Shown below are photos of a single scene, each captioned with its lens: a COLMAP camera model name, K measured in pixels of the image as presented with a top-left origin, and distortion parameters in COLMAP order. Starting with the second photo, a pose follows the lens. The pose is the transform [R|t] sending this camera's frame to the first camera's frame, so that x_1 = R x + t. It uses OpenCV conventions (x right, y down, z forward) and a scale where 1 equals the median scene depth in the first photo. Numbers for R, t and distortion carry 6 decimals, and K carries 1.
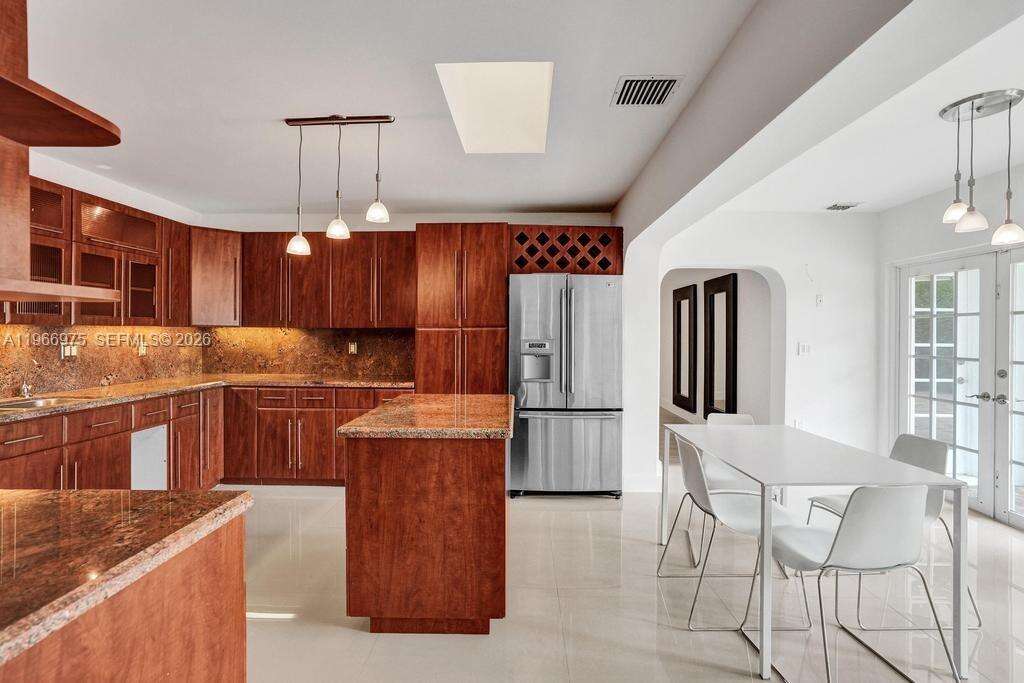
lens RADIAL K [[482.3, 0, 514.8], [0, 482.3, 341.7], [0, 0, 1]] dist [-0.061173, 0.032209]
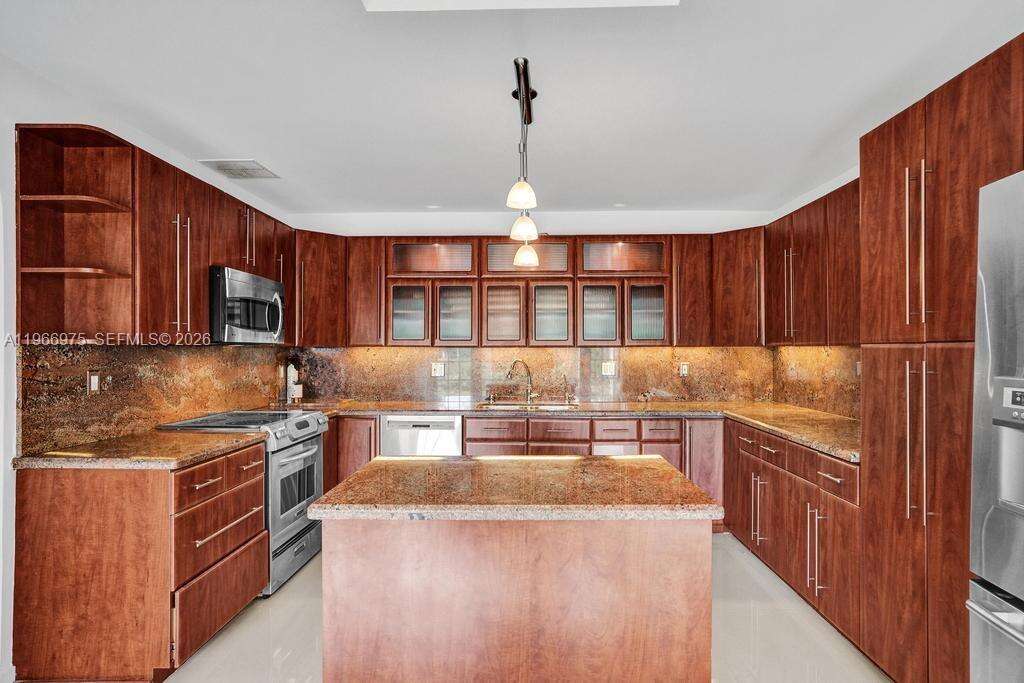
lens RADIAL K [[556.9, 0, 510.7], [0, 556.9, 348.2], [0, 0, 1]] dist [0.002153, 0.000835]
pose [[-0.010554, -0.005936, -0.999927, 0.384484], [-0.013827, 0.999888, -0.005790, -0.017382], [0.999849, 0.013765, -0.010635, 0.642439]]
